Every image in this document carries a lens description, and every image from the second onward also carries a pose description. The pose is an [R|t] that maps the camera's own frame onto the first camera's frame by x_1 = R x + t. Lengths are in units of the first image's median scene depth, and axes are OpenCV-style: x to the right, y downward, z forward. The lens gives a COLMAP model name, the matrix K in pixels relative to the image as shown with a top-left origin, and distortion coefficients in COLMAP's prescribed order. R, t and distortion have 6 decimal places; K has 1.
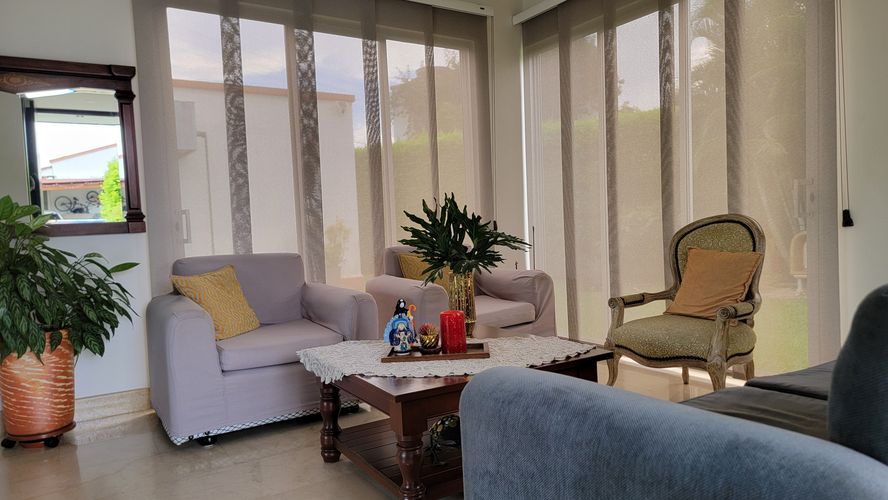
lens RADIAL K [[617.4, 0, 448.9], [0, 617.4, 255.5], [0, 0, 1]] dist [0.059685, -0.043618]
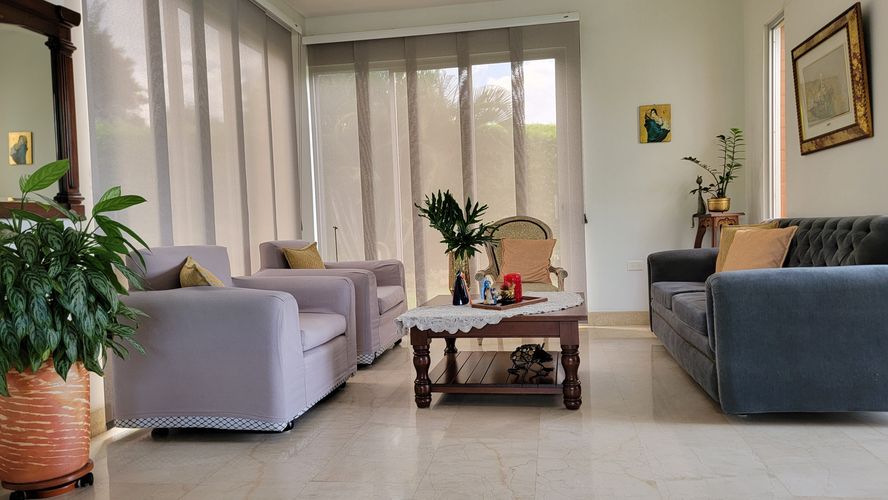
lens RADIAL K [[617.4, 0, 448.2], [0, 617.4, 251.5], [0, 0, 1]] dist [0.059685, -0.043618]
pose [[0.674393, -0.016307, 0.738192, -0.817500], [0.045365, 0.998782, -0.019381, 0.045238], [-0.736978, 0.046558, 0.674312, 0.117292]]
